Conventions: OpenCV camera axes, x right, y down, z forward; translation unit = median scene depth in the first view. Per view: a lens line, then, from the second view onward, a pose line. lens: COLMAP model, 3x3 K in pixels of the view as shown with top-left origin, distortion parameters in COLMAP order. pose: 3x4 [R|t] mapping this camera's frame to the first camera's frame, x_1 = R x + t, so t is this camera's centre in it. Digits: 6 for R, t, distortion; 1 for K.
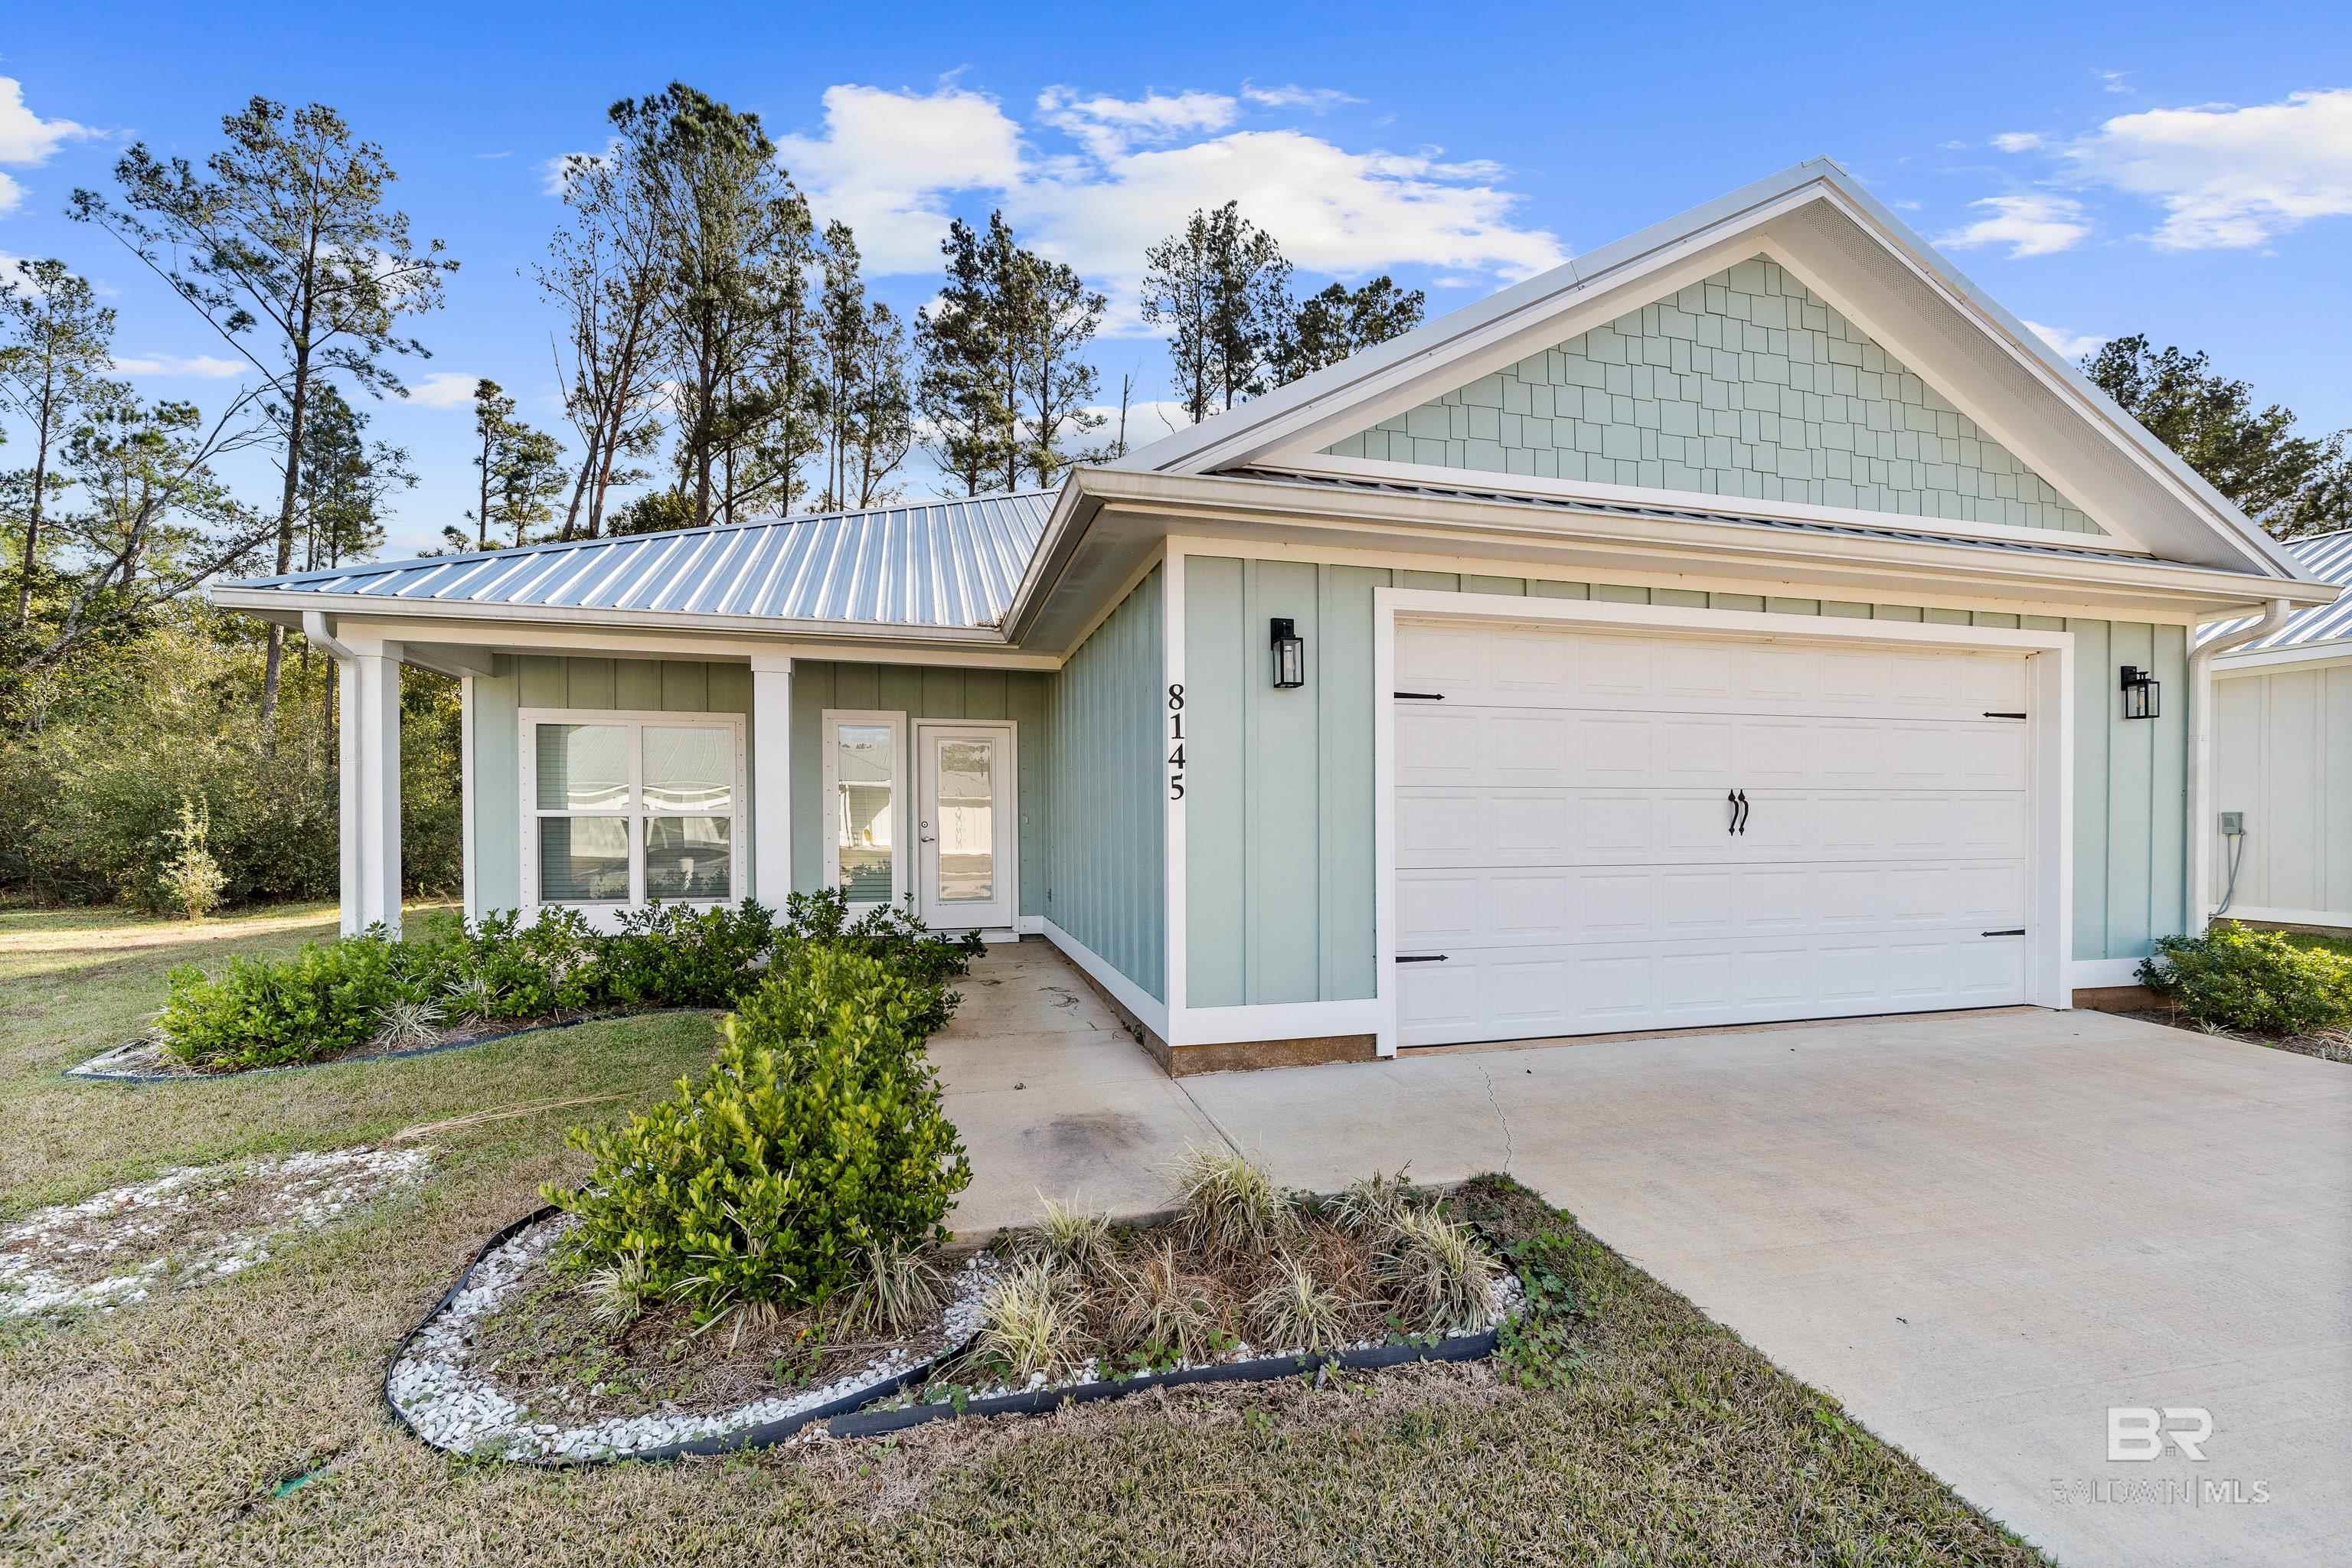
lens RADIAL K [[982.3, 0, 1171.4], [0, 982.3, 824.8], [0, 0, 1]] dist [-0.003360, 0.000003]
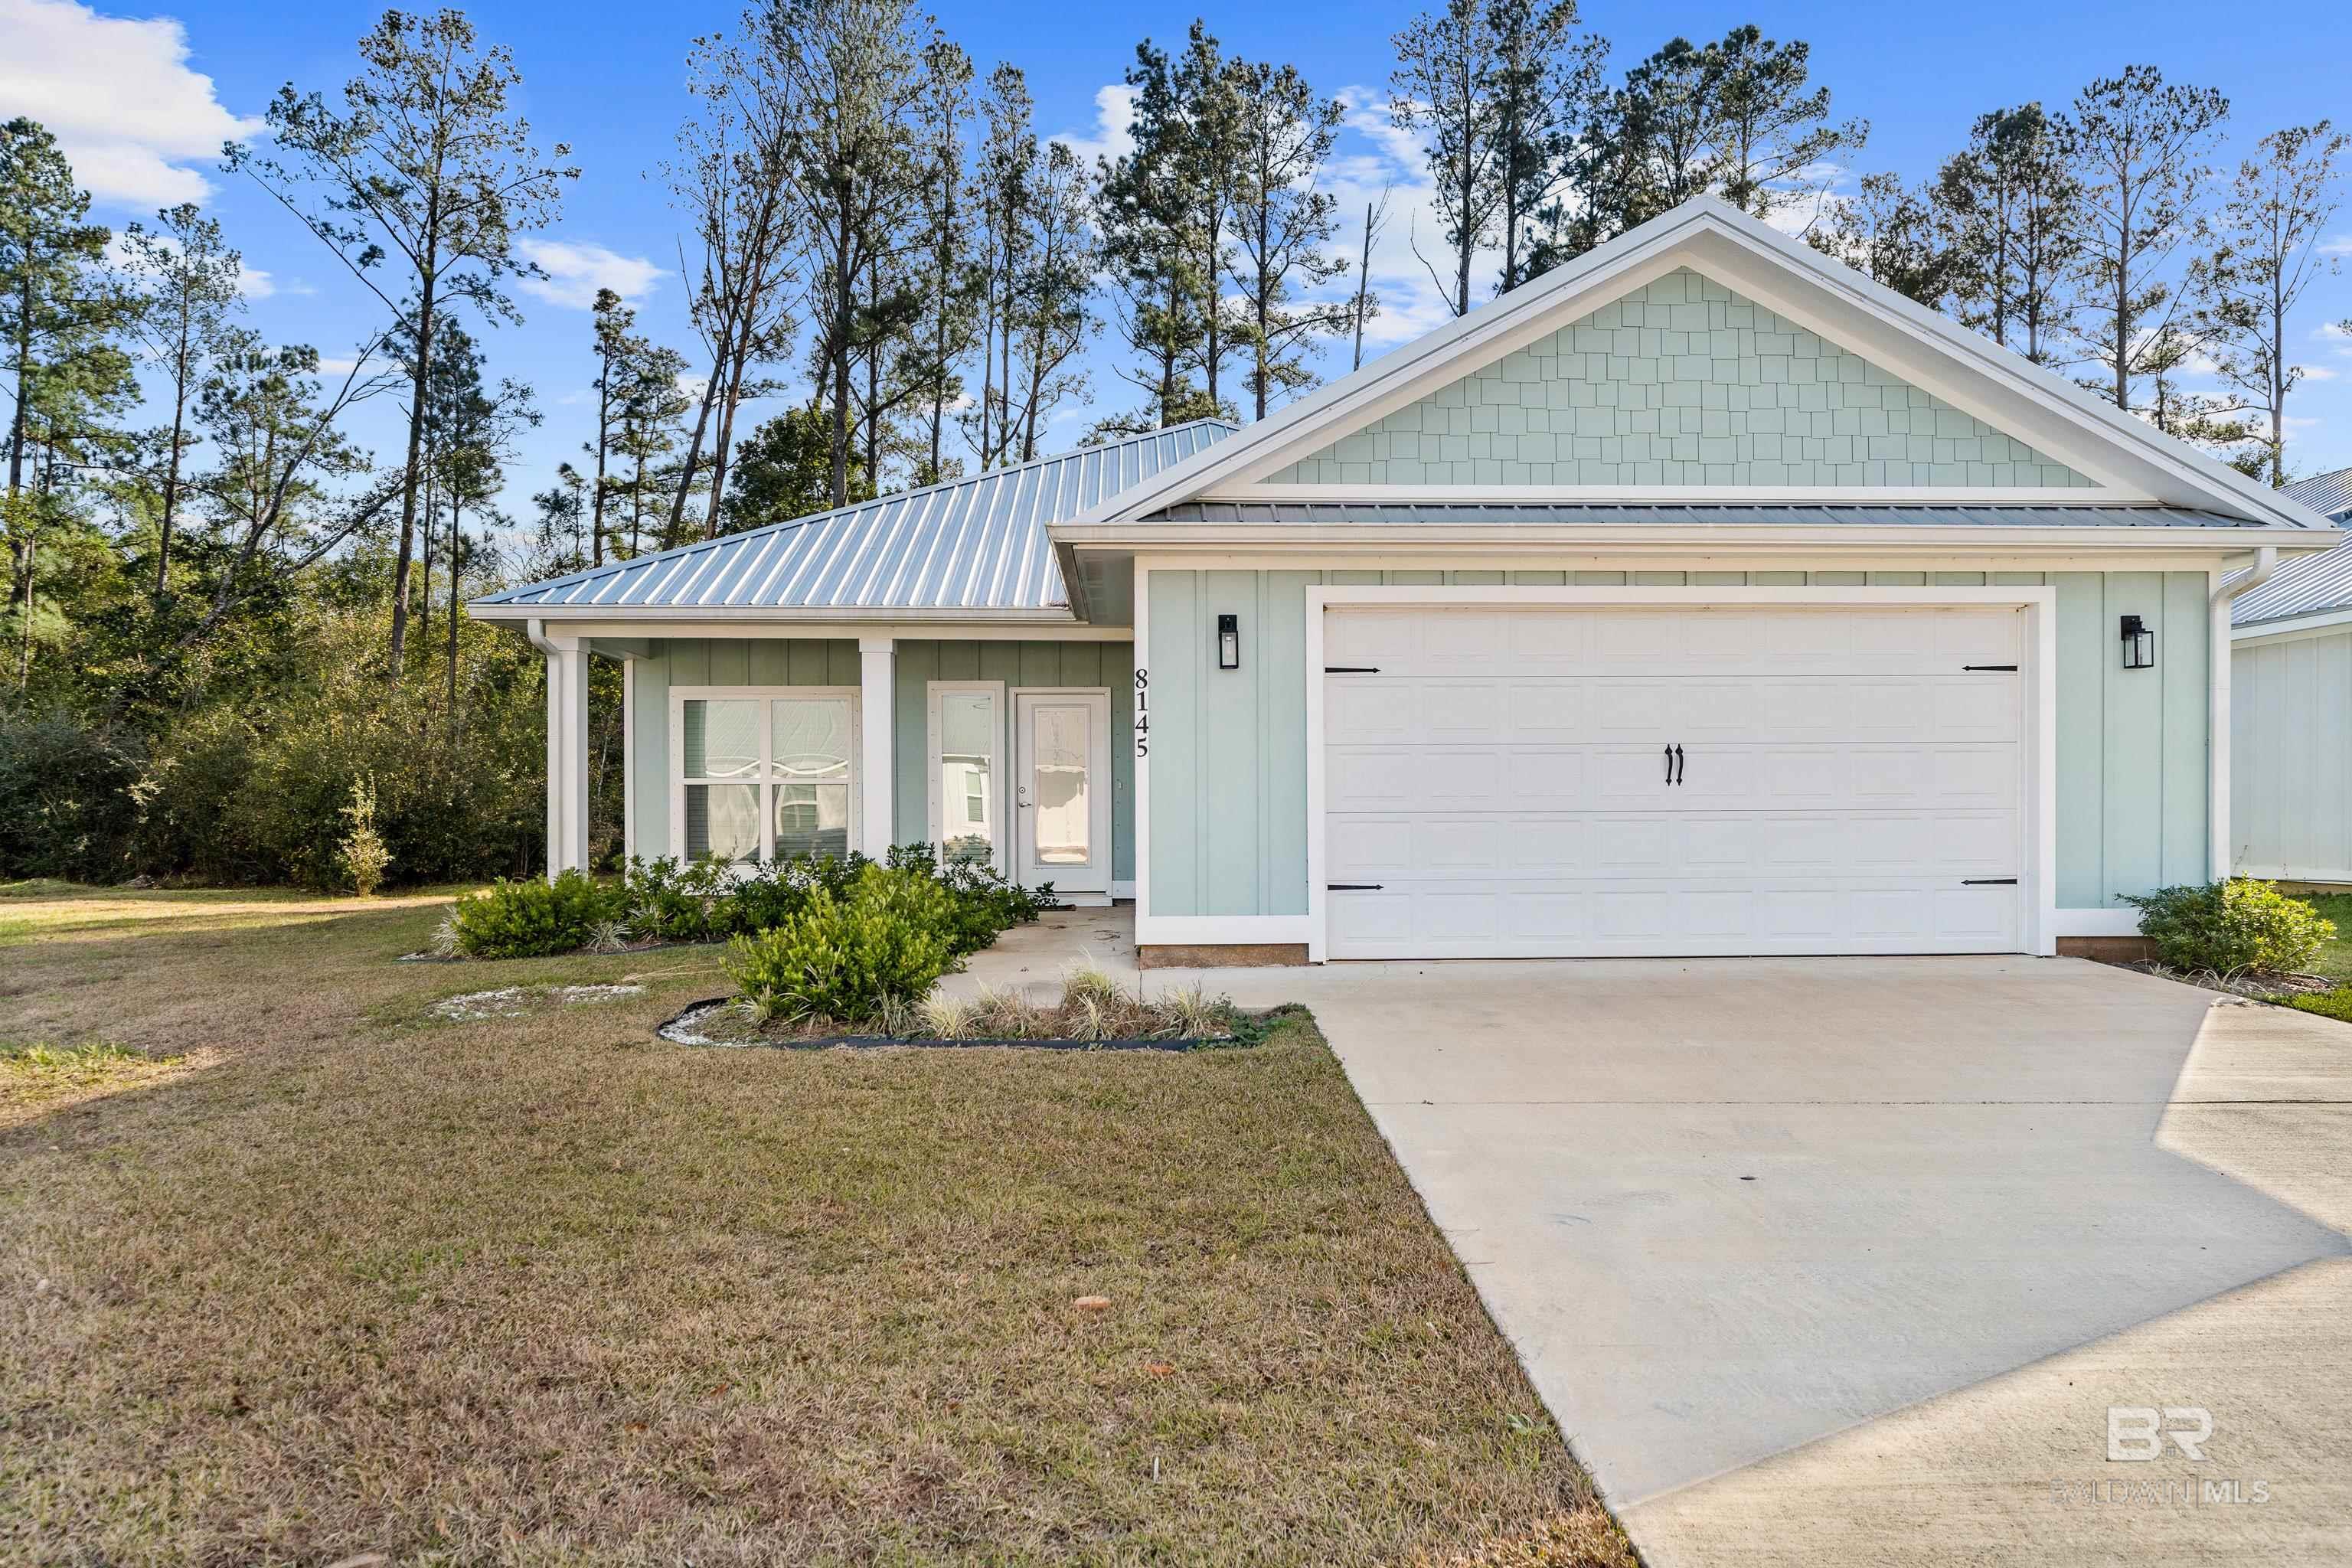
lens RADIAL K [[1461.1, 0, 1176.0], [0, 1461.1, 784.0], [0, 0, 1]] dist [-0.005255, -0.002855]
pose [[0.974627, -0.007176, -0.223722, 0.145393], [0.002188, 0.999744, -0.022532, 0.016432], [0.223826, 0.021470, 0.974393, -0.266682]]
